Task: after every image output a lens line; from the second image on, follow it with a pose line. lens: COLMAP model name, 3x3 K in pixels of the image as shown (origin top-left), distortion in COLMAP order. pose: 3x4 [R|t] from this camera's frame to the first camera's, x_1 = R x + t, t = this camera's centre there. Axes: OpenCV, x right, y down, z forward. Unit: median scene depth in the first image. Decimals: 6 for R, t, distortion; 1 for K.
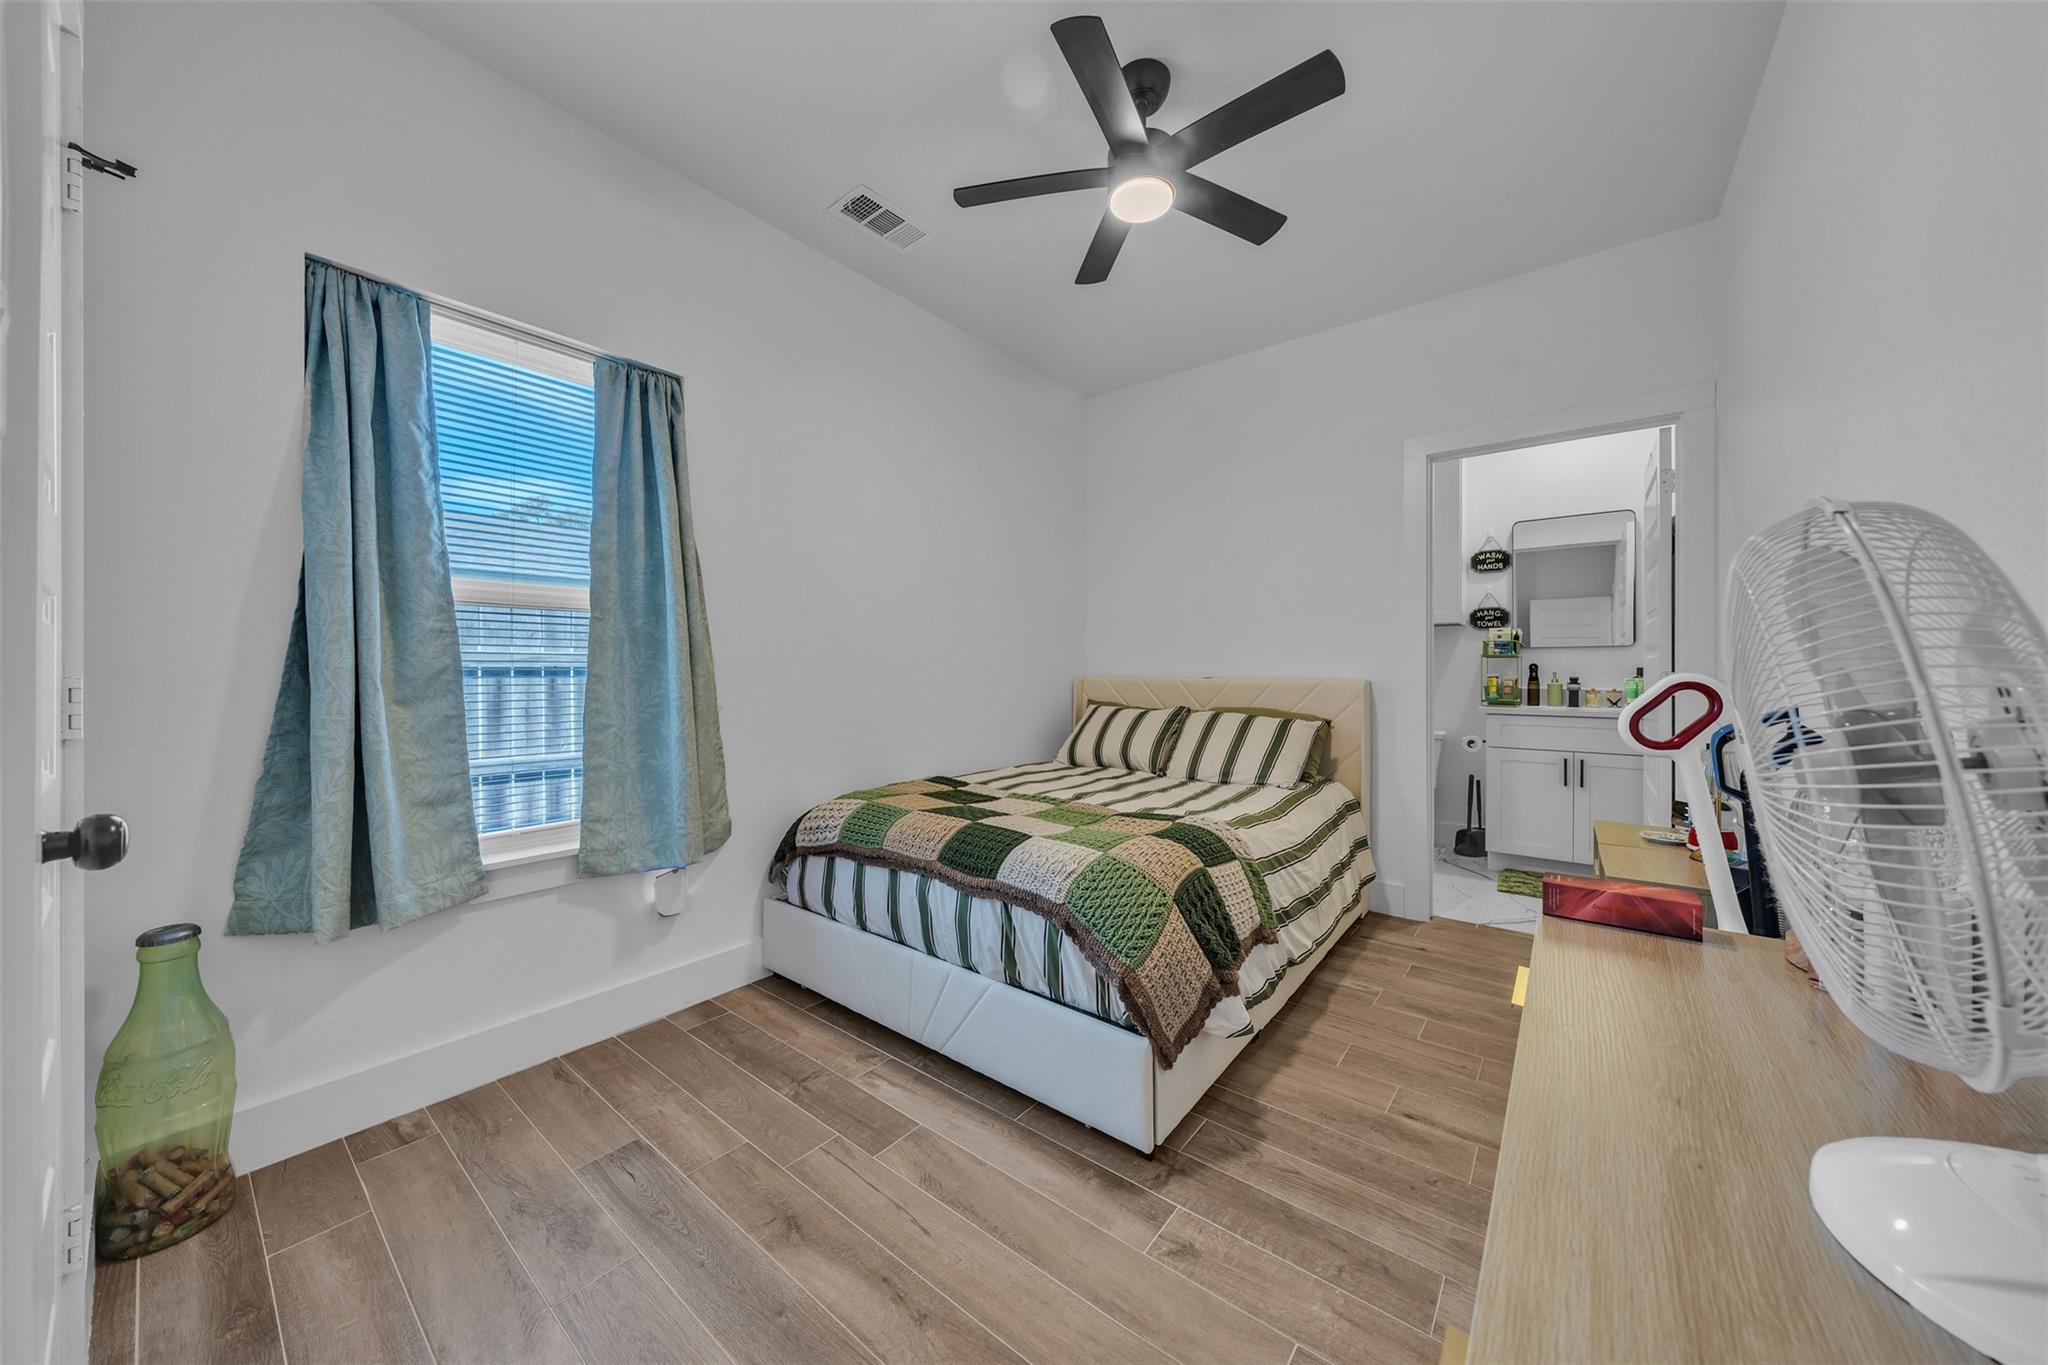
lens RADIAL K [[698.9, 0, 1031.2], [0, 698.9, 672.6], [0, 0, 1]] dist [-0.000175, -0.000018]
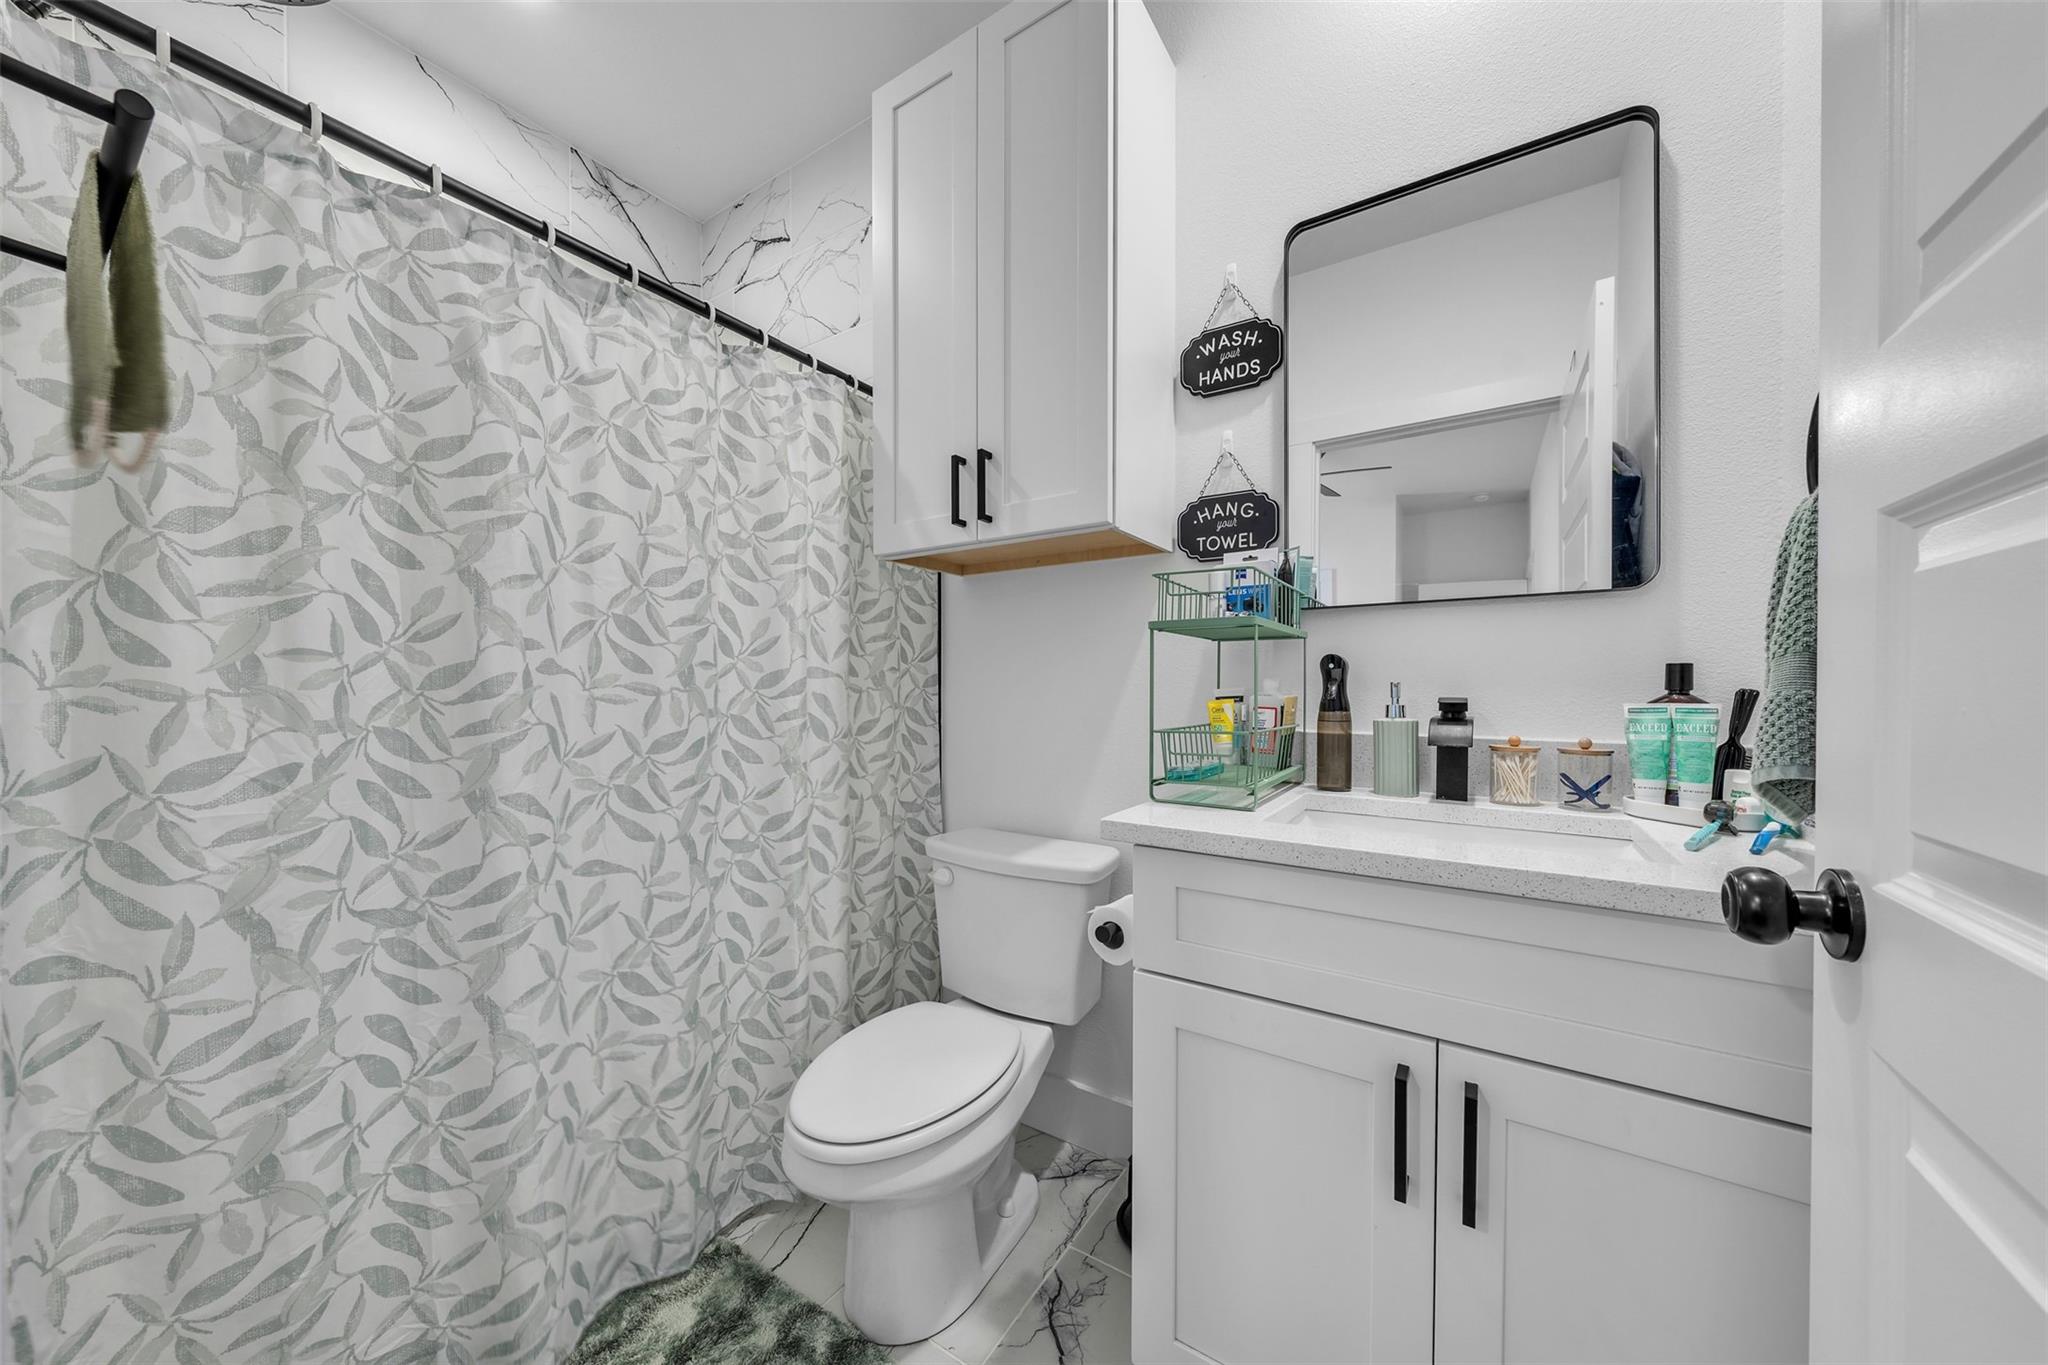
lens RADIAL K [[698.9, 0, 1019.2], [0, 698.9, 697.2], [0, 0, 1]] dist [-0.000175, -0.000018]
pose [[0.996796, -0.000412, 0.079986, 0.550006], [-0.000605, 0.999919, 0.012690, 0.002006], [-0.079985, -0.012697, 0.996715, 0.694810]]
